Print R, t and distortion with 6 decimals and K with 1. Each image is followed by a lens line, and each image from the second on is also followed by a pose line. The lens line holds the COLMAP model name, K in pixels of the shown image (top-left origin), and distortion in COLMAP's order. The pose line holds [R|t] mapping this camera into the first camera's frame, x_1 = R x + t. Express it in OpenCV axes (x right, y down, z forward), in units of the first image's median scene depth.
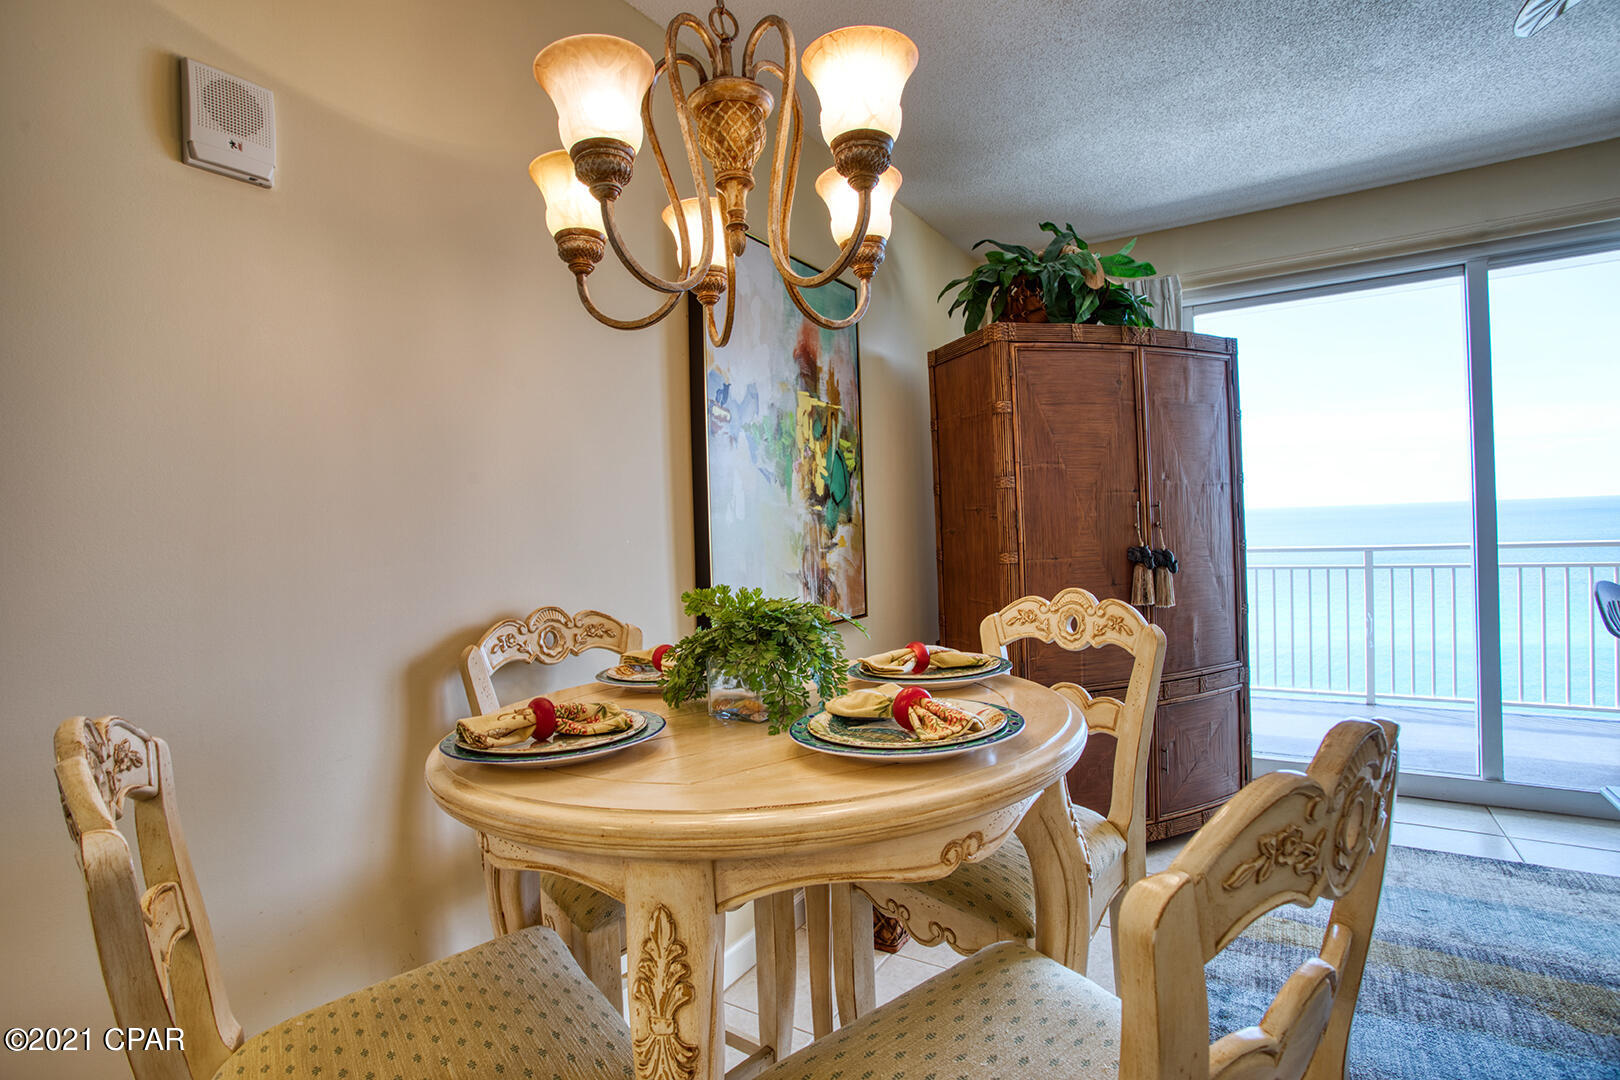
lens RADIAL K [[787.5, 0, 805.9], [0, 787.5, 528.2], [0, 0, 1]] dist [-0.076018, 0.032883]
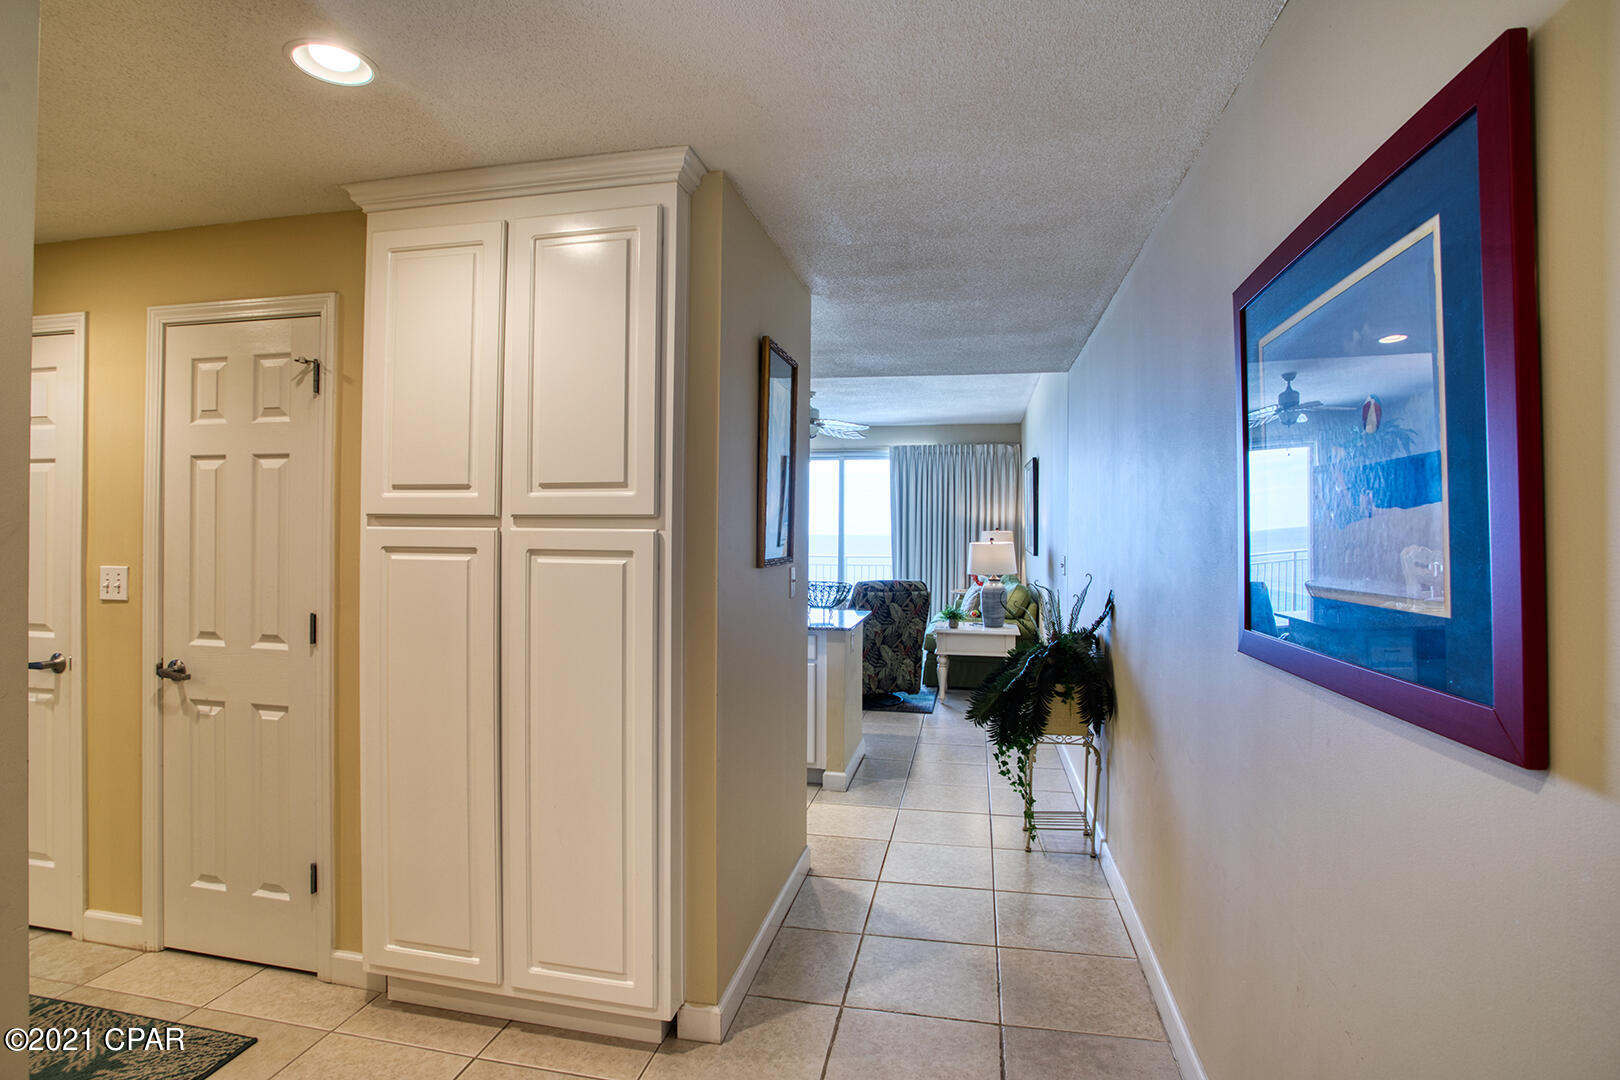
lens RADIAL K [[787.5, 0, 805.9], [0, 787.5, 528.2], [0, 0, 1]] dist [-0.076018, 0.032883]
pose [[0.939973, 0.049387, 0.337656, -0.331574], [-0.044687, 0.998766, -0.021684, 0.001355], [-0.338310, 0.005293, 0.941020, -2.253211]]
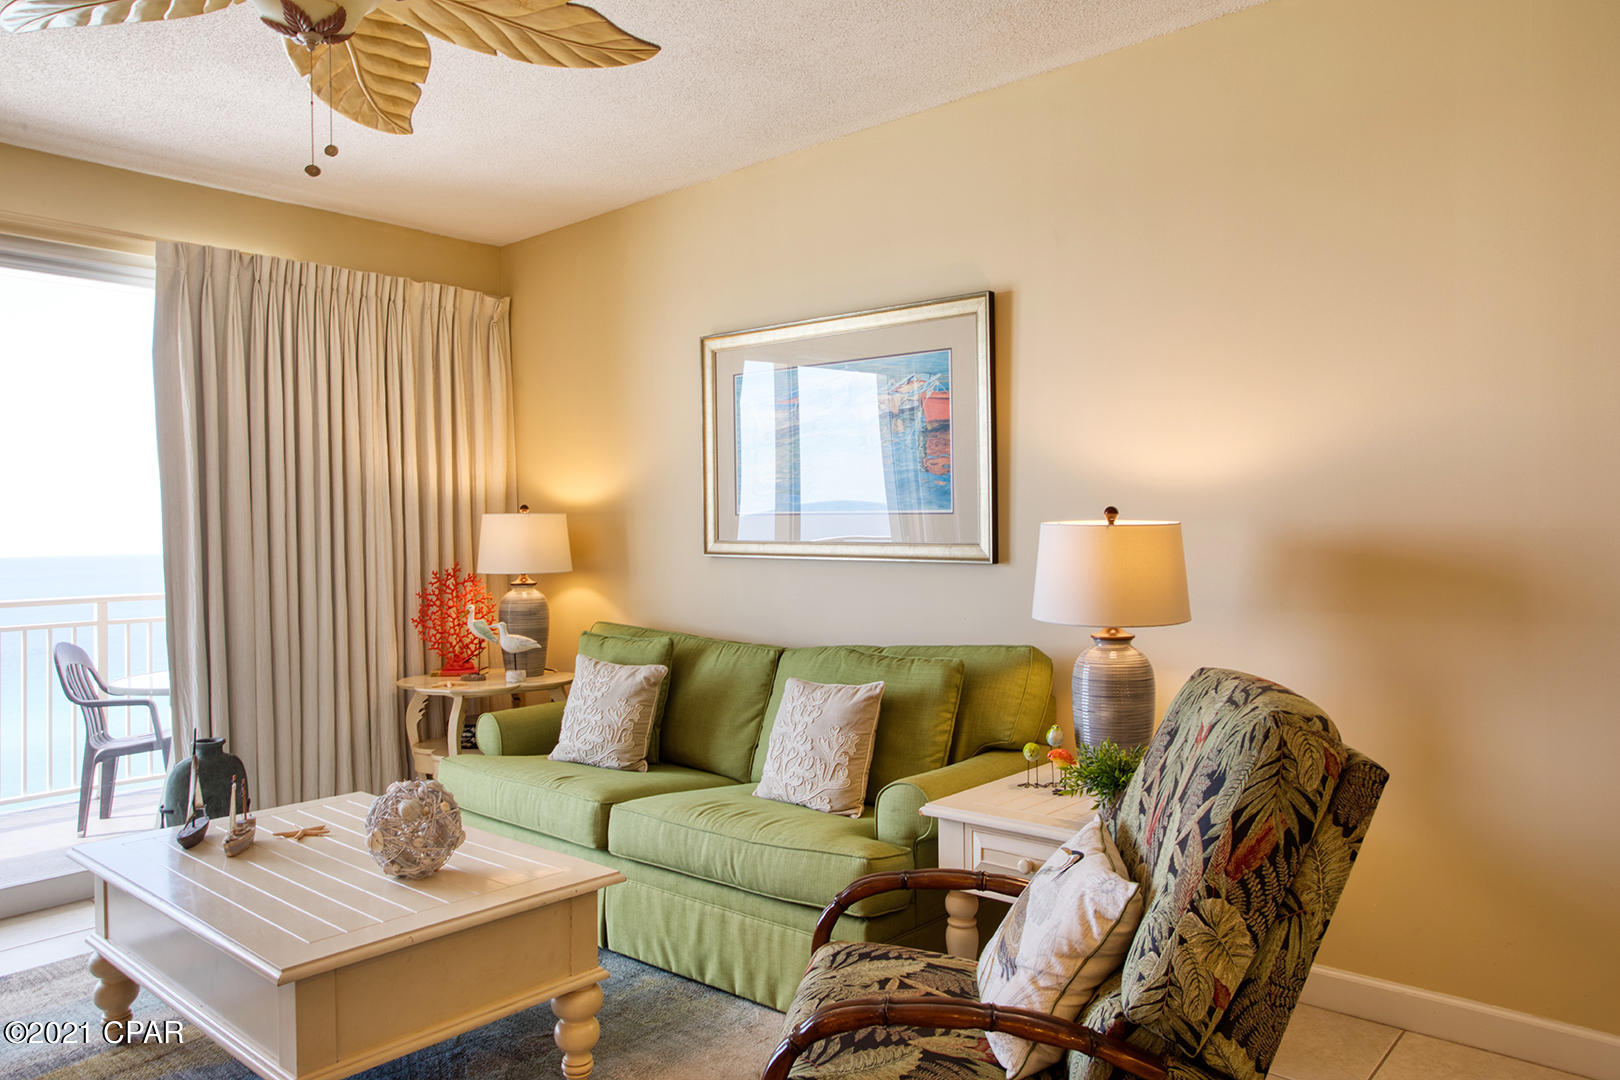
lens RADIAL K [[1116.4, 0, 803.3], [0, 1116.4, 527.2], [0, 0, 1]] dist [-0.061327, 0.074699]
pose [[0.160139, 0.042787, 0.986167, -0.124926], [0.022289, 0.998649, -0.046948, 0.022960], [-0.986843, 0.029499, 0.158969, -0.101707]]
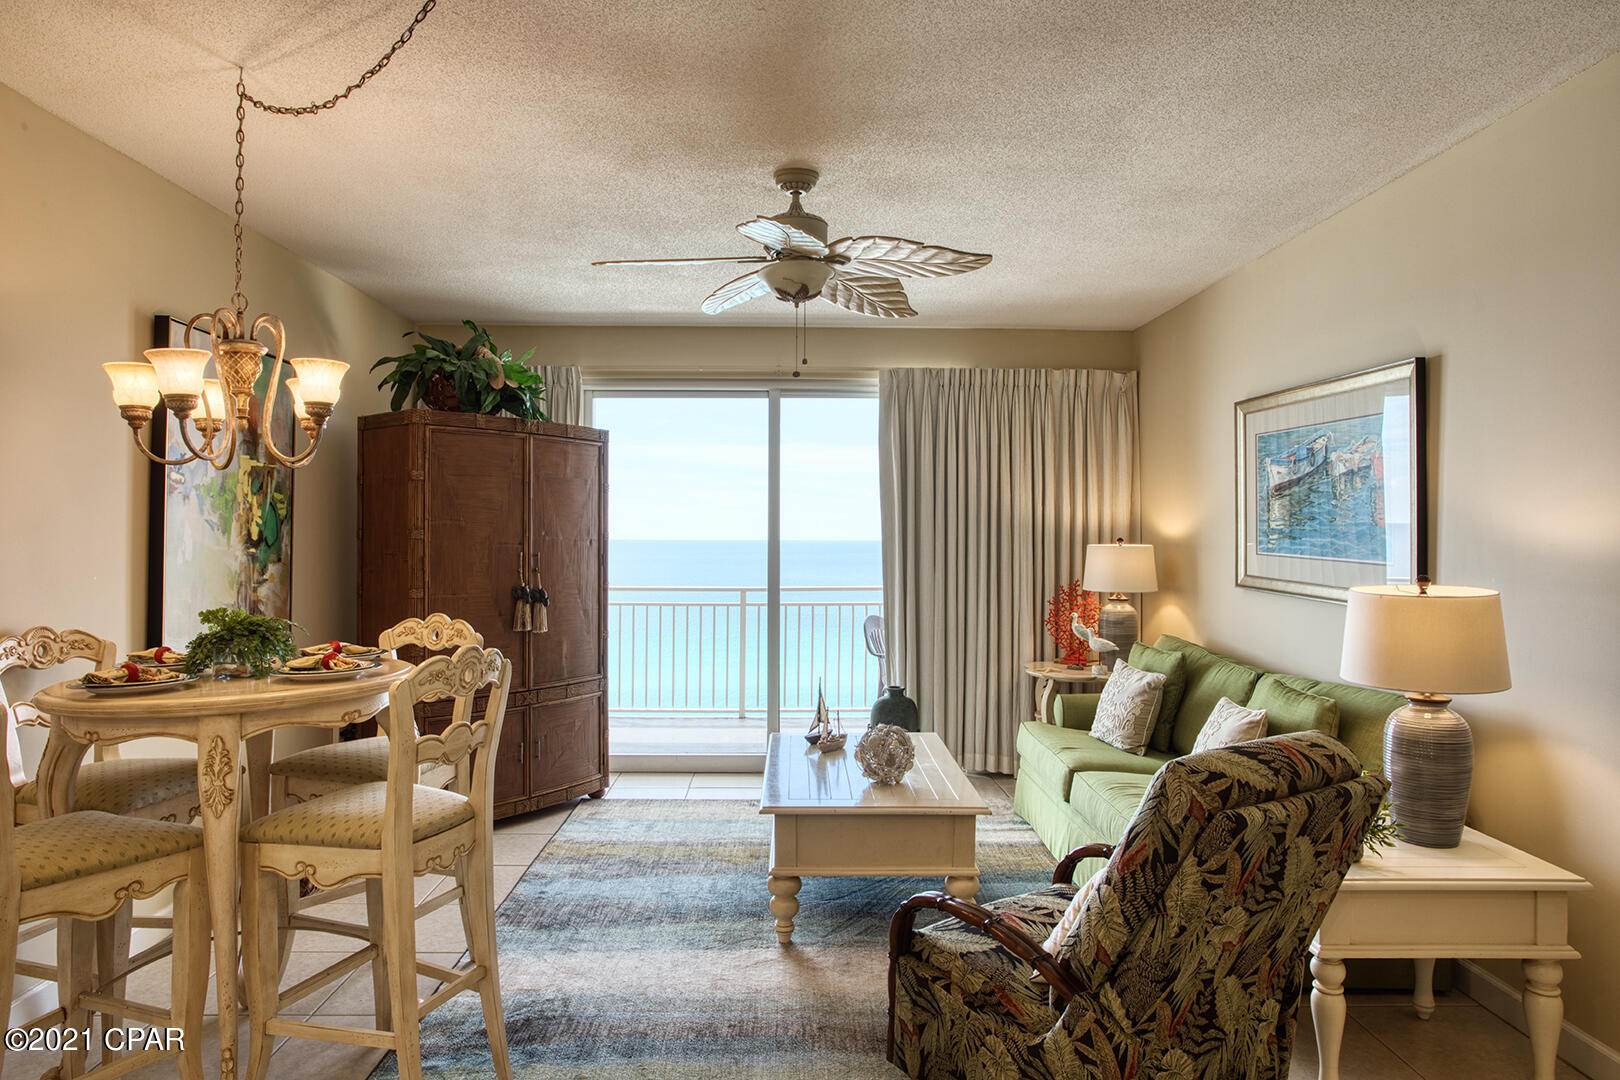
lens RADIAL K [[982.7, 0, 797.5], [0, 982.7, 526.8], [0, 0, 1]] dist [-0.064935, 0.057959]
pose [[0.837381, 0.047435, 0.544557, -0.094761], [-0.032222, 0.998779, -0.037451, -0.032801], [-0.545669, 0.013814, 0.837887, -0.705066]]
